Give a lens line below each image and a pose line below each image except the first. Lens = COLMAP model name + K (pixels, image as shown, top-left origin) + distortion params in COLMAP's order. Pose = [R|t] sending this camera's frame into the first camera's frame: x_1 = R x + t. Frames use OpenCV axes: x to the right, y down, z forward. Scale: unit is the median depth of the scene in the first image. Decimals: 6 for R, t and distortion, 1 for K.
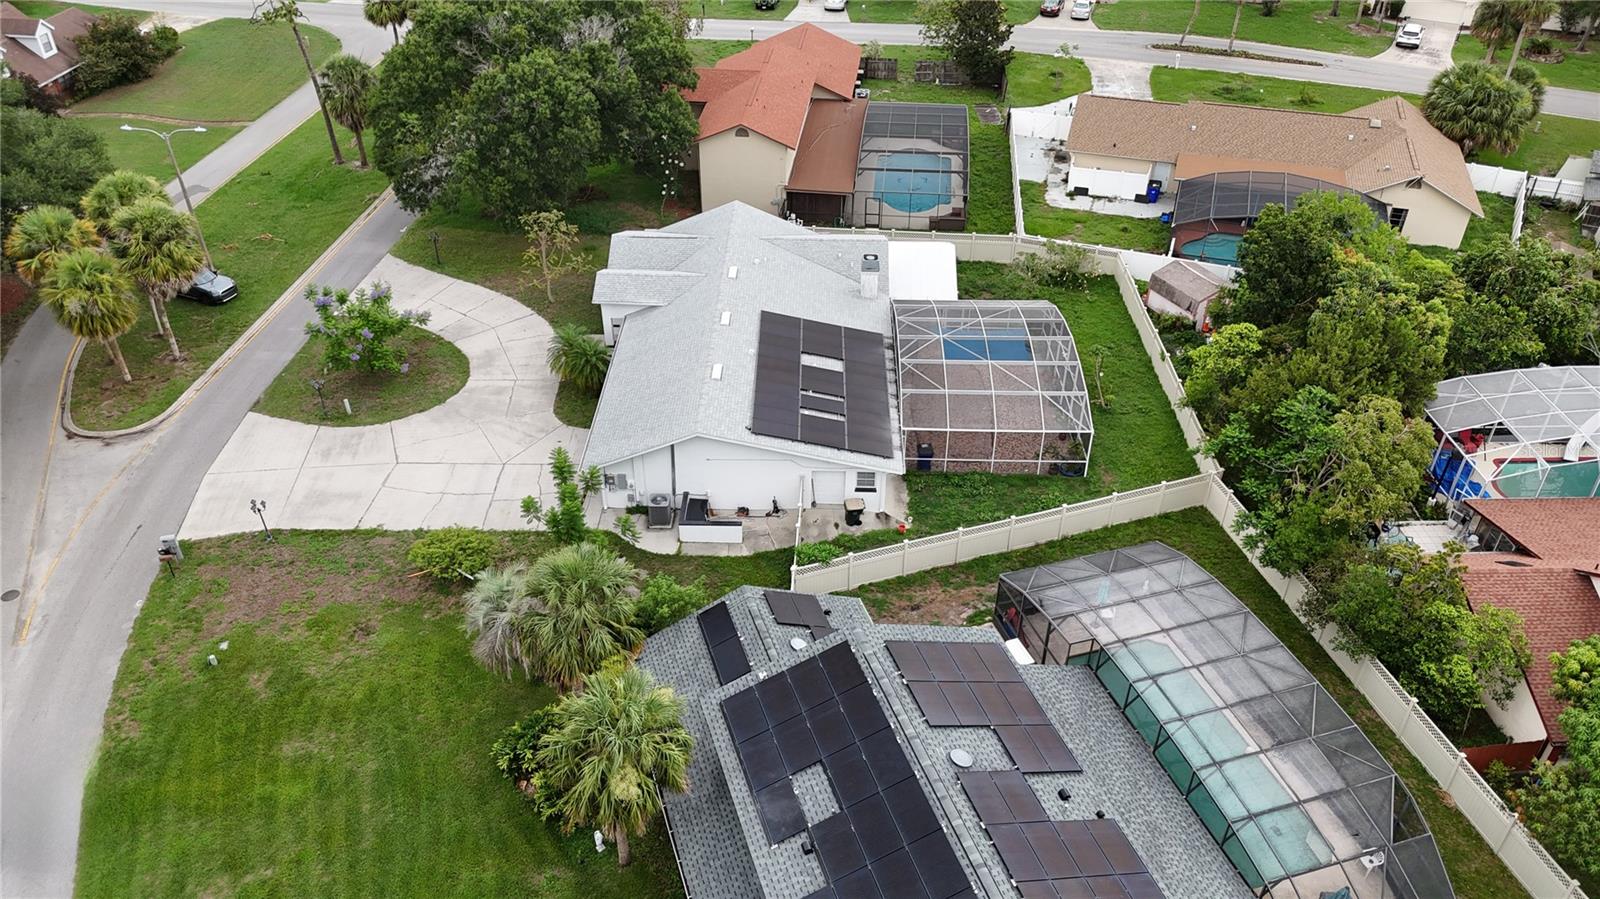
lens RADIAL K [[1180.5, 0, 829.5], [0, 1180.5, 447.9], [0, 0, 1]] dist [0.008745, 0.000739]
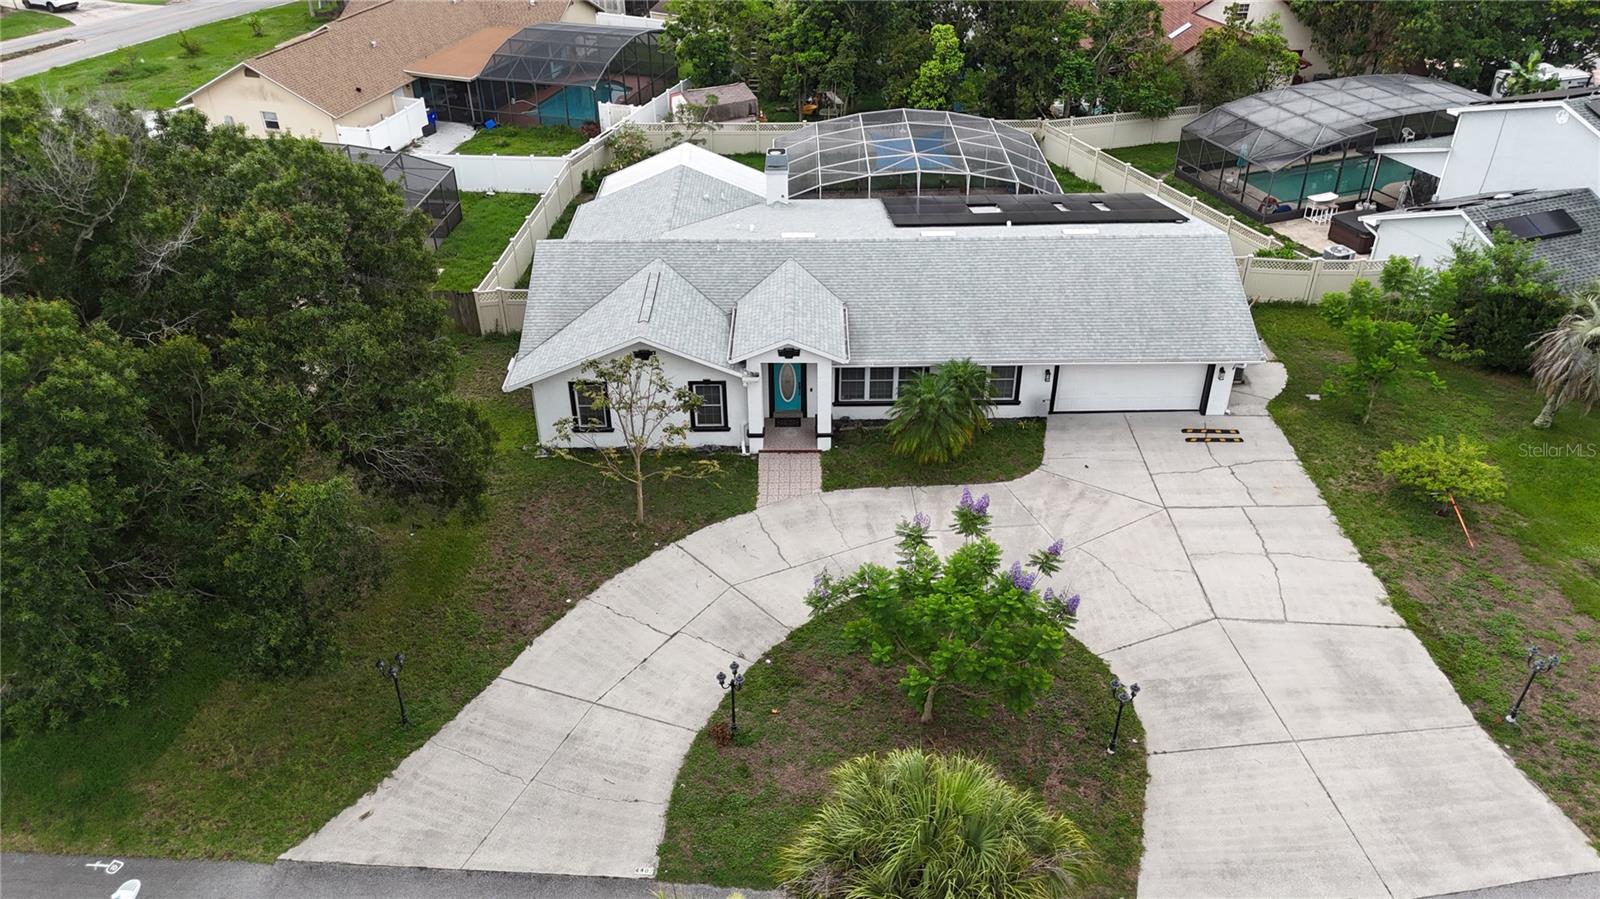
lens RADIAL K [[1175.8, 0, 798.4], [0, 1175.8, 441.0], [0, 0, 1]] dist [0.059940, -0.053452]
pose [[-0.004976, -0.550274, 0.834969, -0.774325], [0.589711, 0.672722, 0.446862, -0.405743], [-0.807599, 0.494614, 0.321155, 0.919692]]
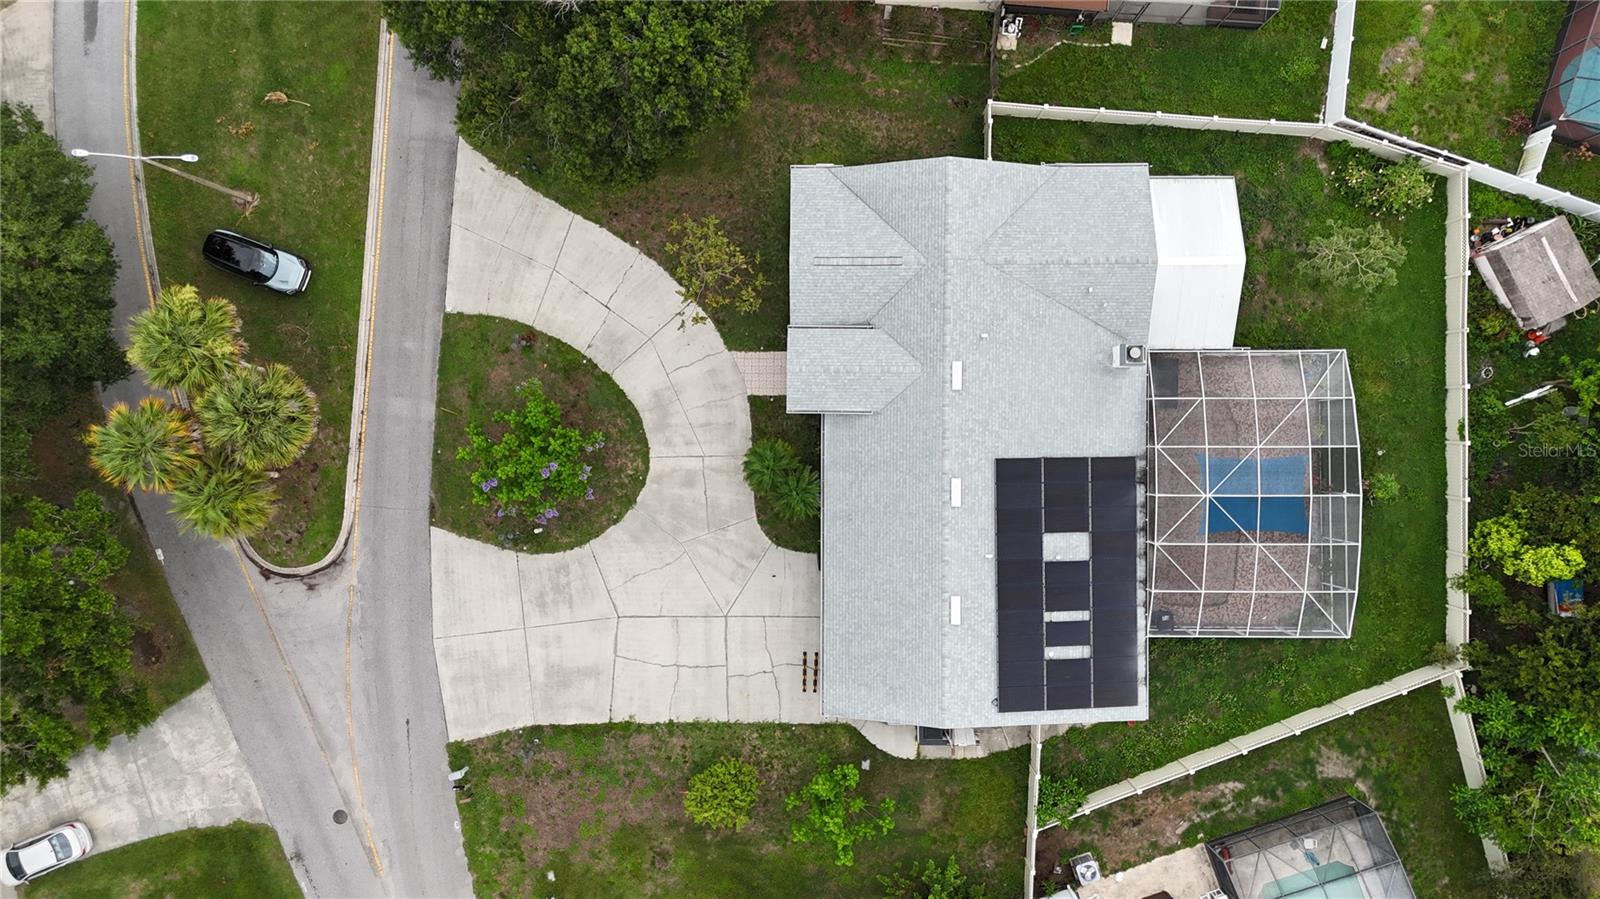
lens RADIAL K [[1175.8, 0, 798.4], [0, 1175.8, 441.0], [0, 0, 1]] dist [0.059940, -0.053452]
pose [[0.999591, -0.001506, -0.028569, -0.183690], [0.024317, 0.570783, 0.820741, -0.856195], [0.015071, -0.821099, 0.570586, 0.551884]]
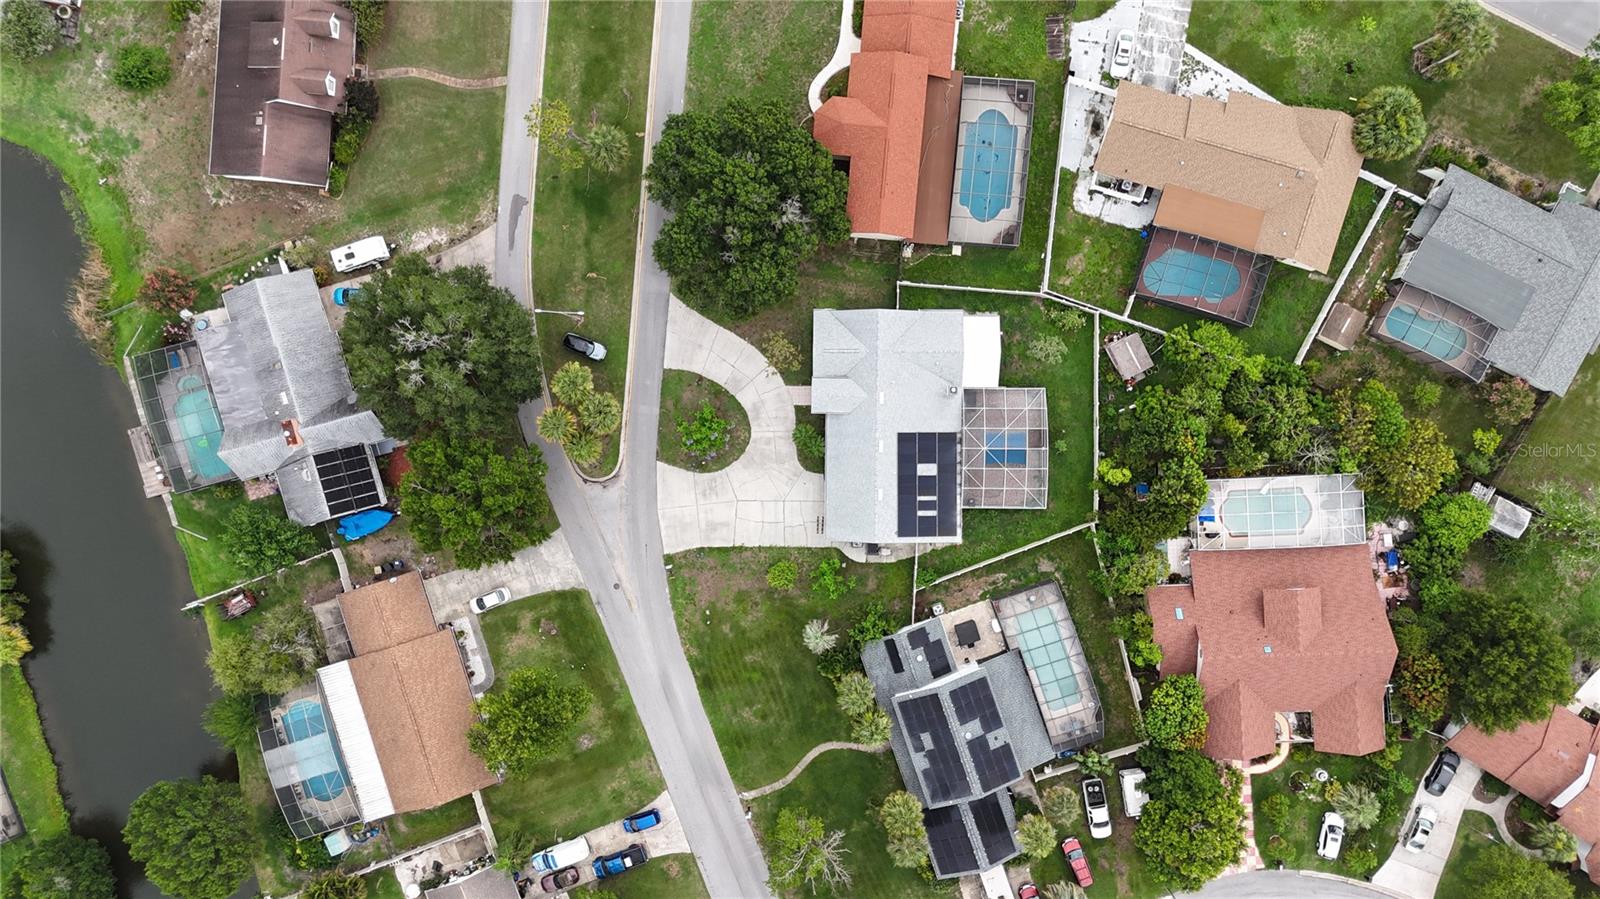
lens RADIAL K [[1175.8, 0, 798.4], [0, 1175.8, 441.0], [0, 0, 1]] dist [0.059940, -0.053452]
pose [[0.999361, 0.005596, -0.035305, -0.165734], [0.026047, 0.562429, 0.826435, -1.881860], [0.024482, -0.826827, 0.561924, -0.170152]]
